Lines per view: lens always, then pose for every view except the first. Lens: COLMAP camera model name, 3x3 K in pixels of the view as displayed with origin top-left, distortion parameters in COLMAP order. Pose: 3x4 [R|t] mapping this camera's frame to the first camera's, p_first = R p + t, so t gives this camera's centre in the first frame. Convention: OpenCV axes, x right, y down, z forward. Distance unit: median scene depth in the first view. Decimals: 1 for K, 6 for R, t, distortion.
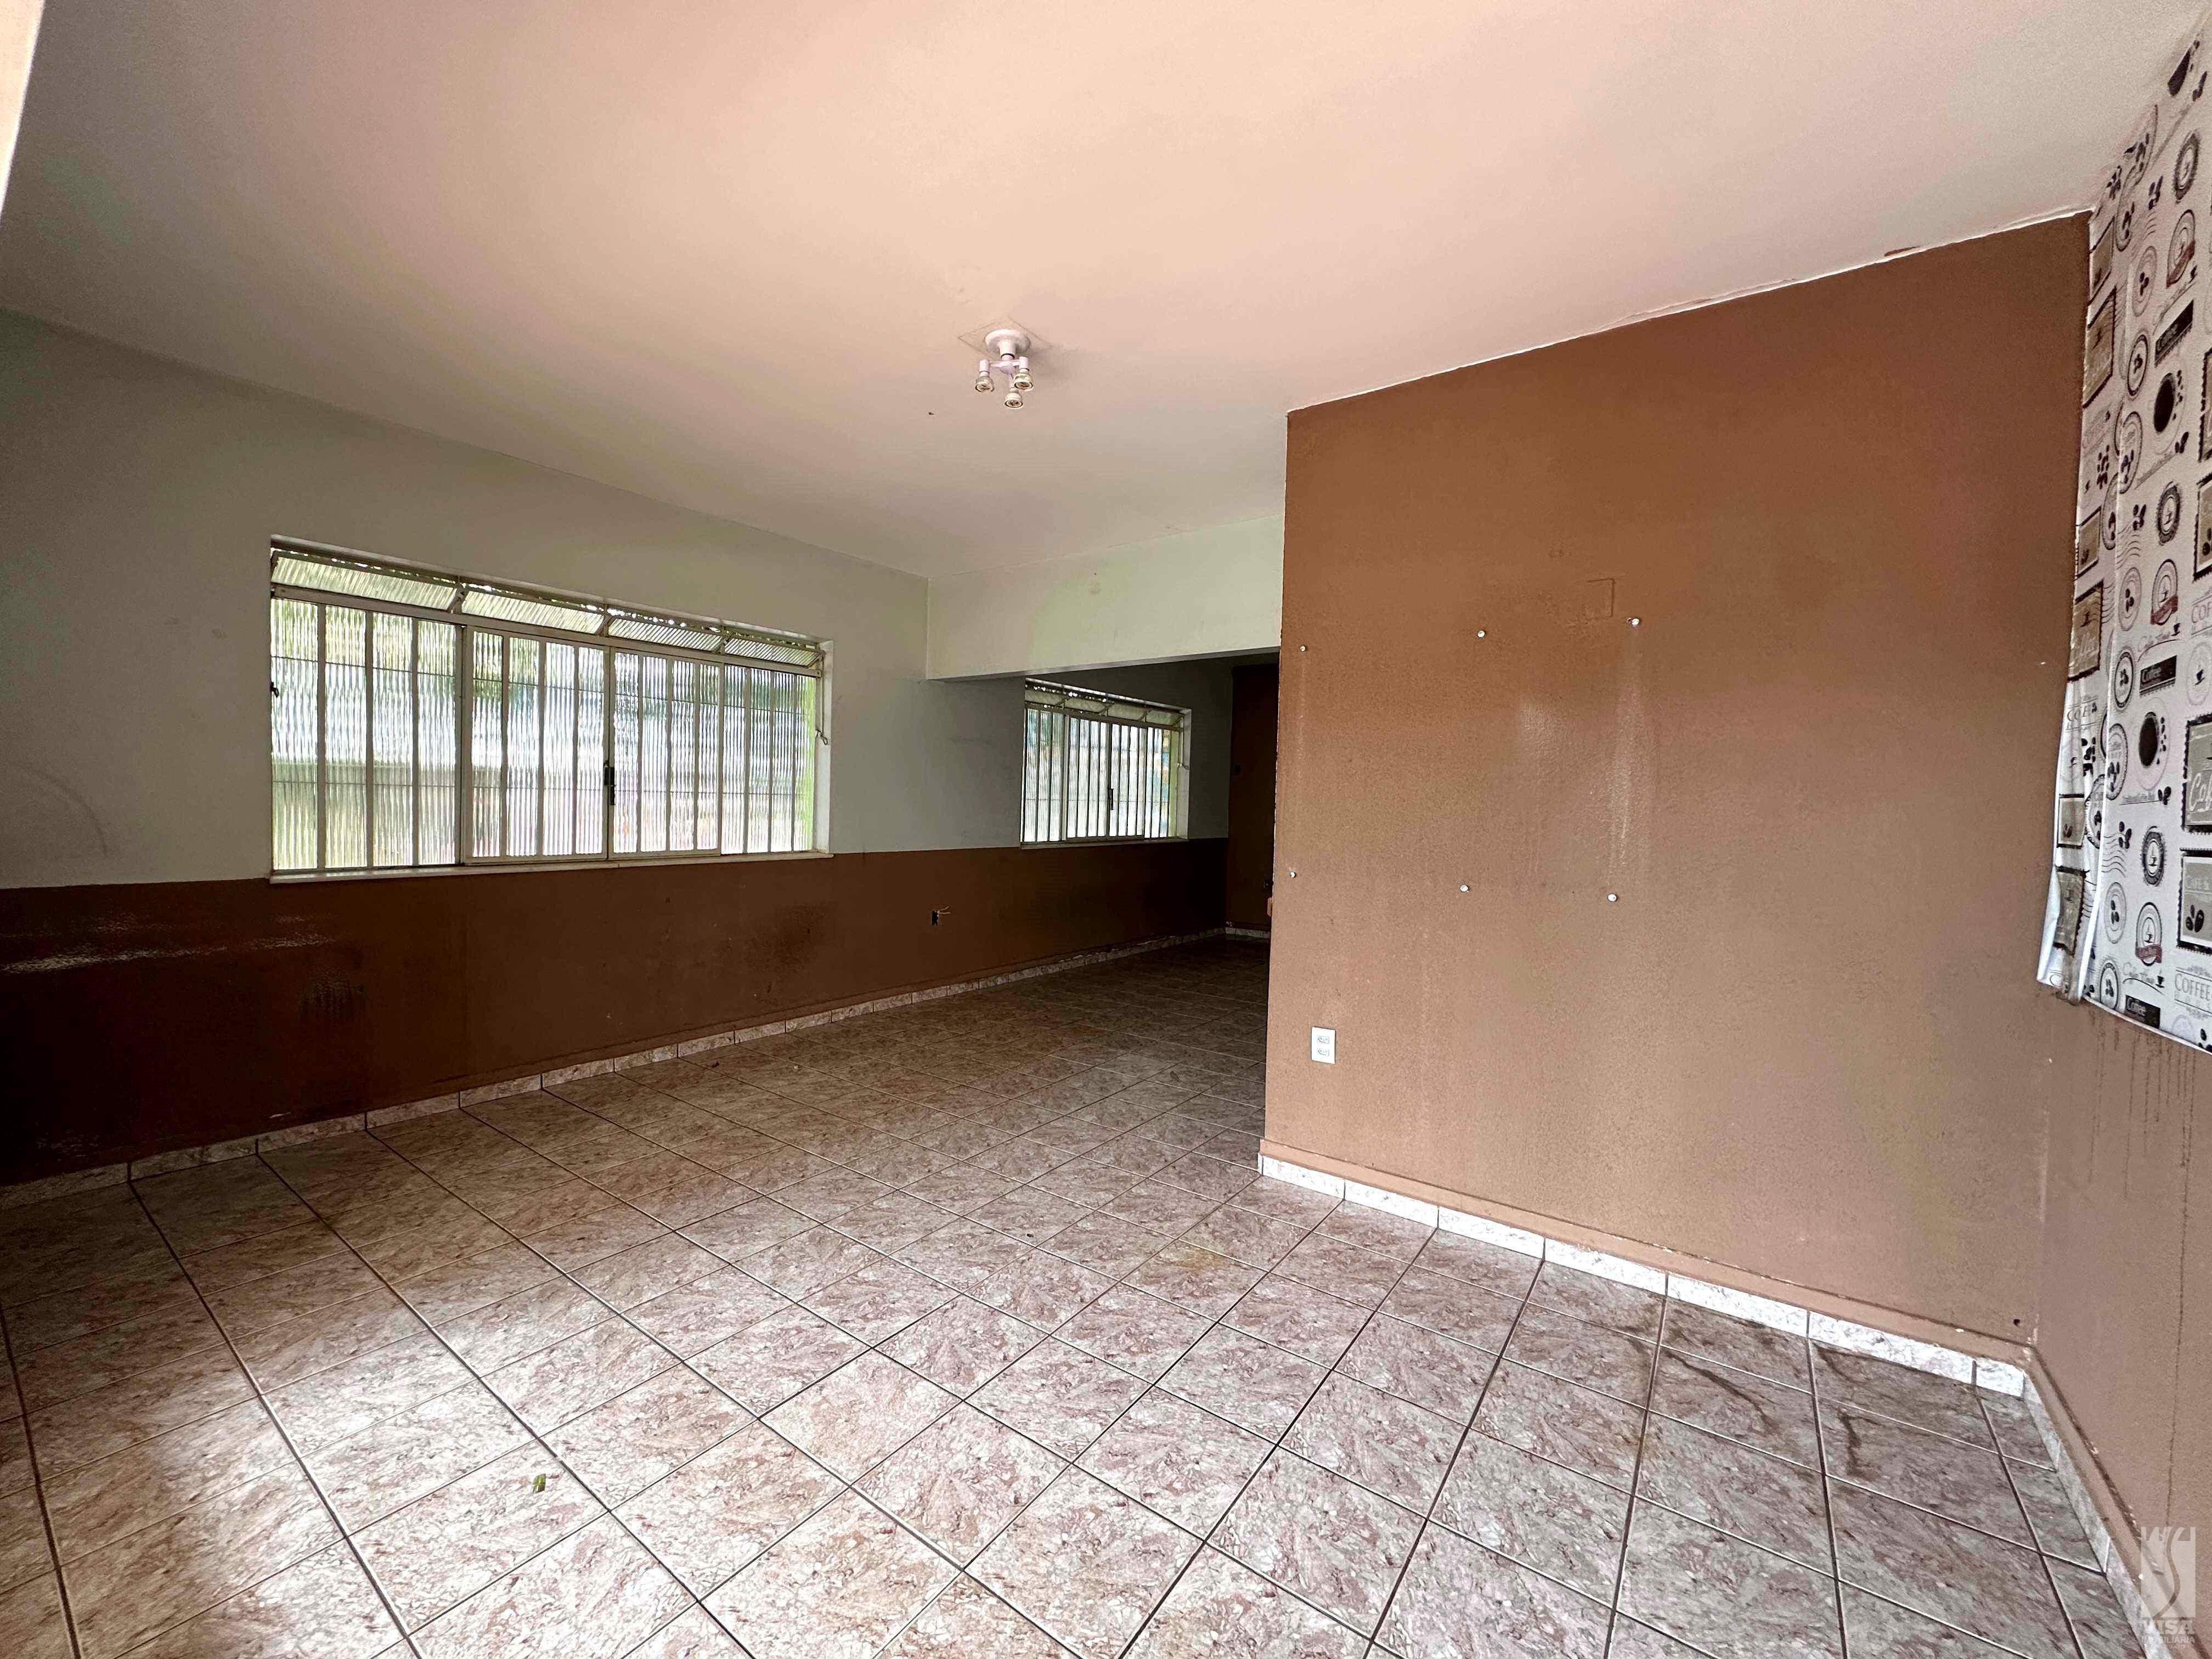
lens RADIAL K [[878.4, 0, 1104.1], [0, 878.4, 831.0], [0, 0, 1]] dist [-0.001401, -0.000251]
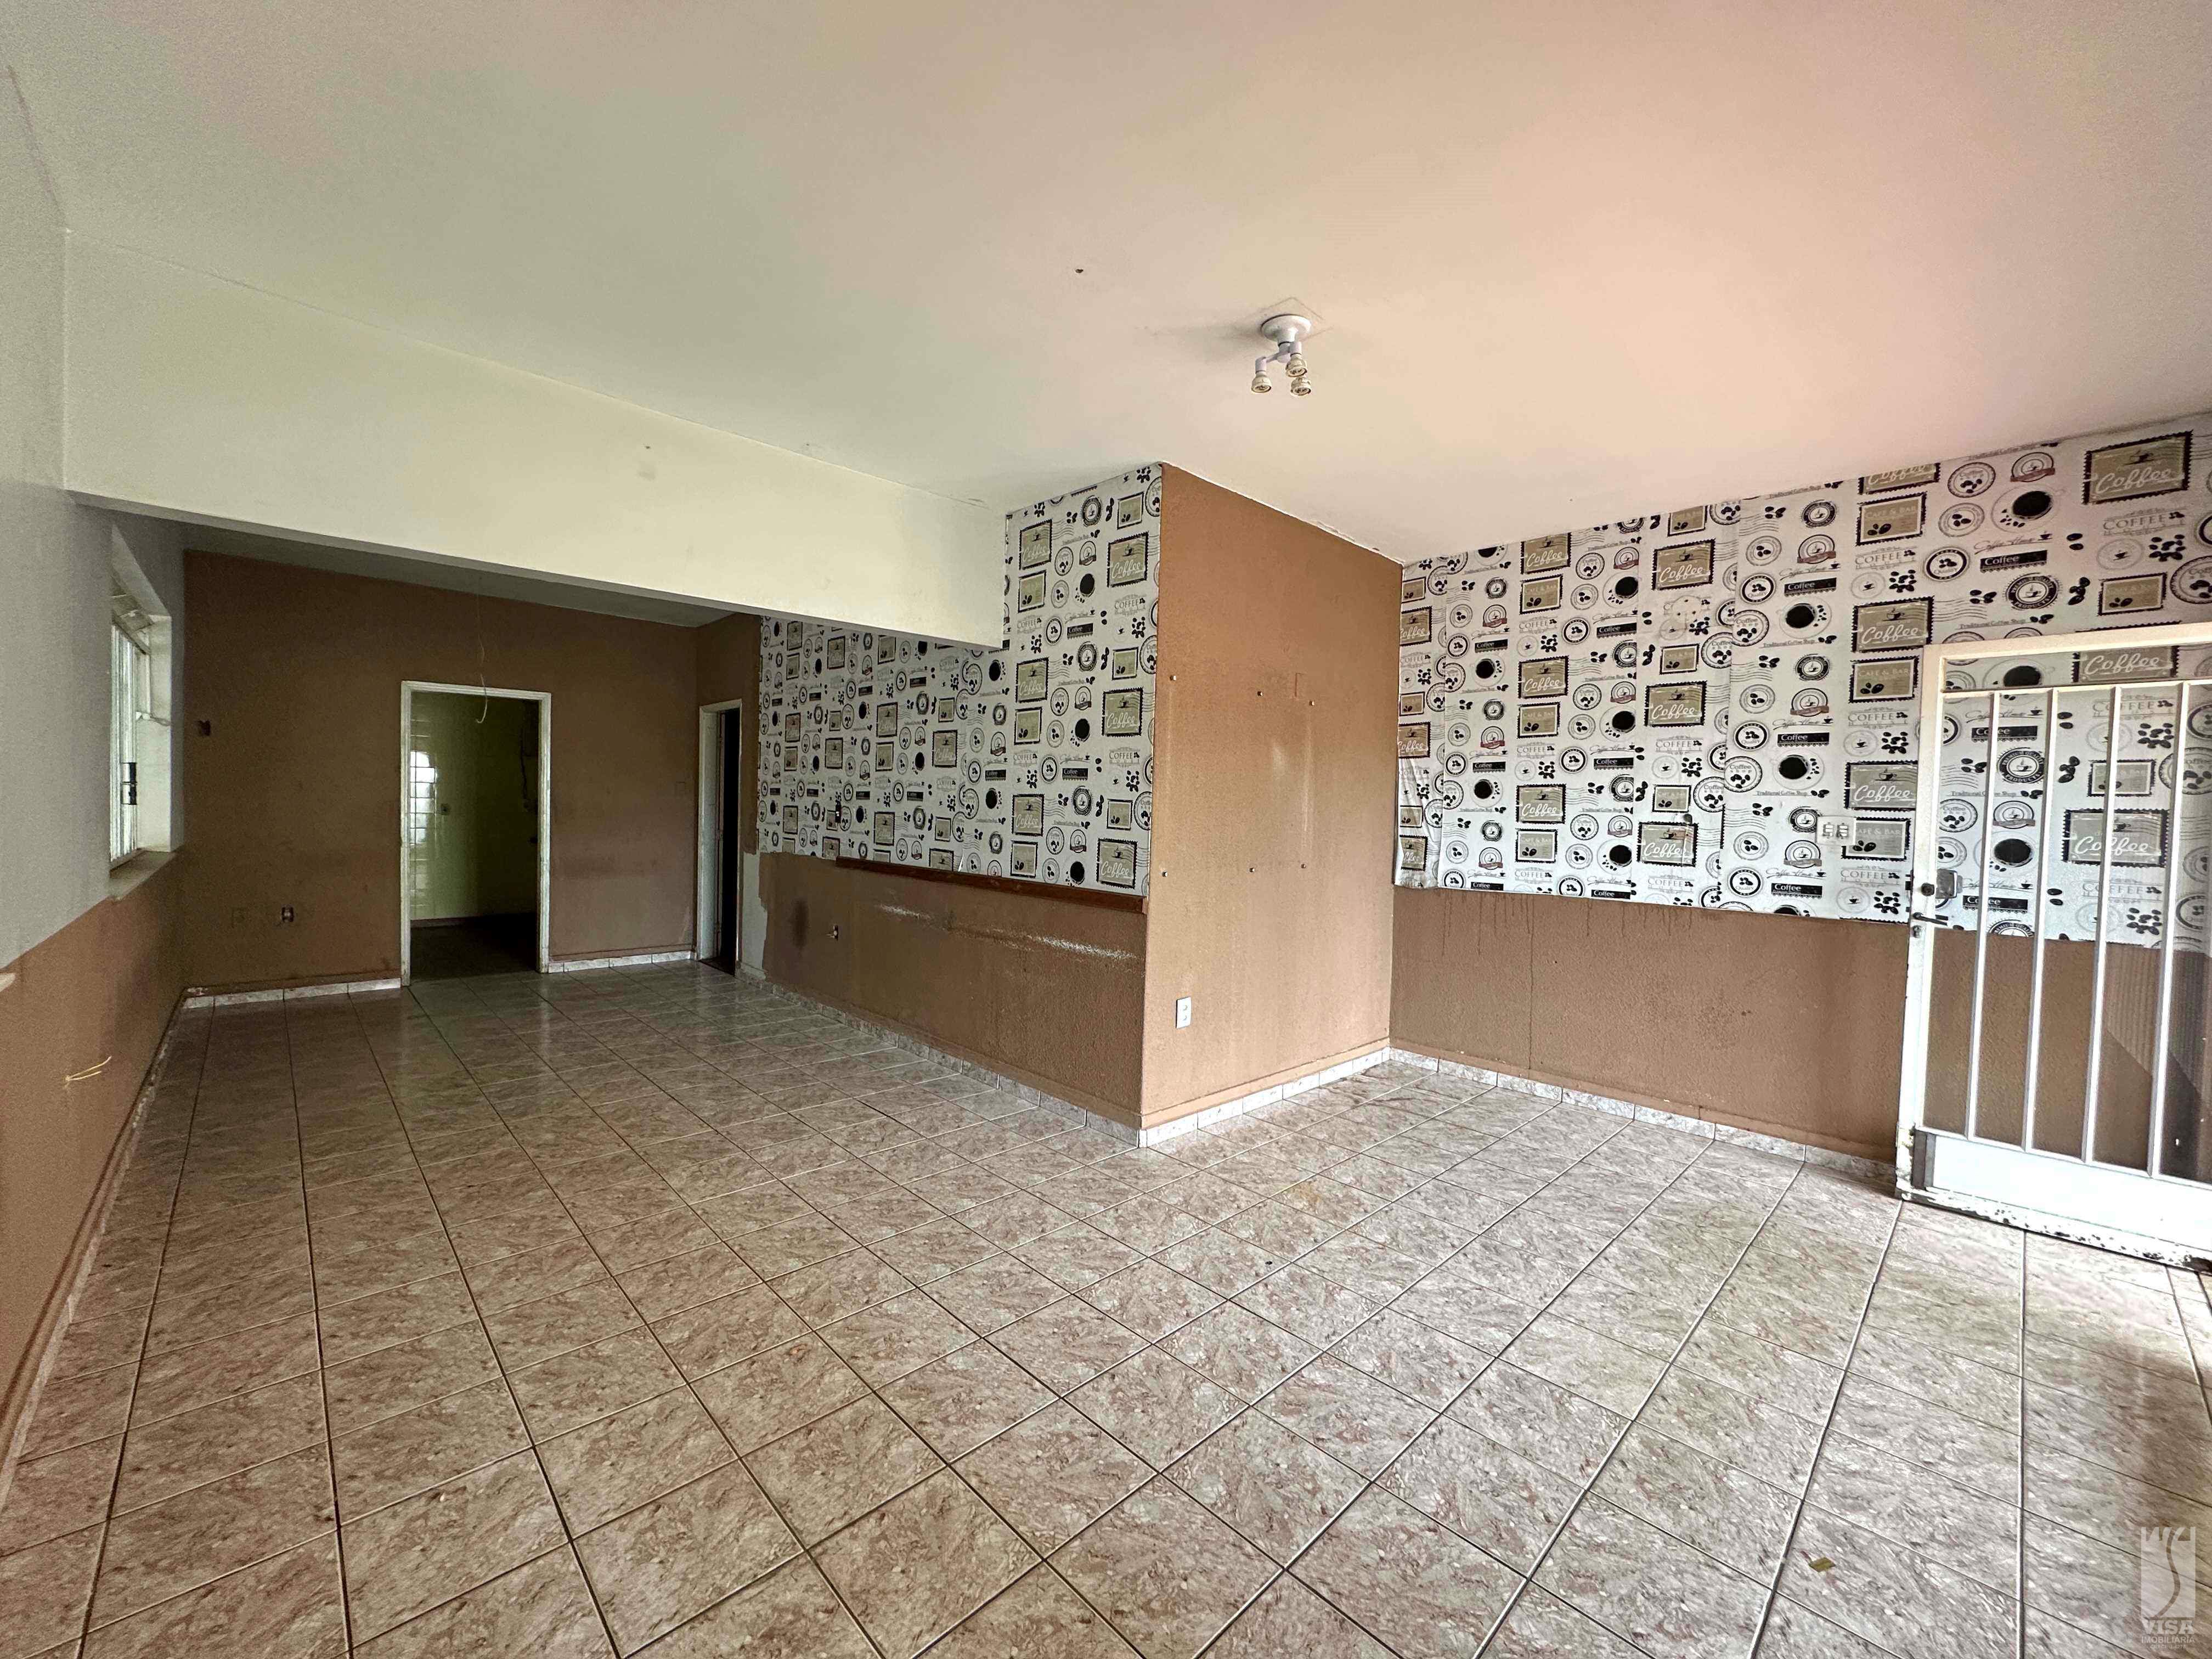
lens RADIAL K [[878.4, 0, 1104.1], [0, 878.4, 831.0], [0, 0, 1]] dist [-0.001401, -0.000251]
pose [[0.183170, -0.050608, 0.981778, -1.120217], [0.012963, 0.998712, 0.049062, -0.077841], [-0.982996, 0.003740, 0.183590, 1.056478]]
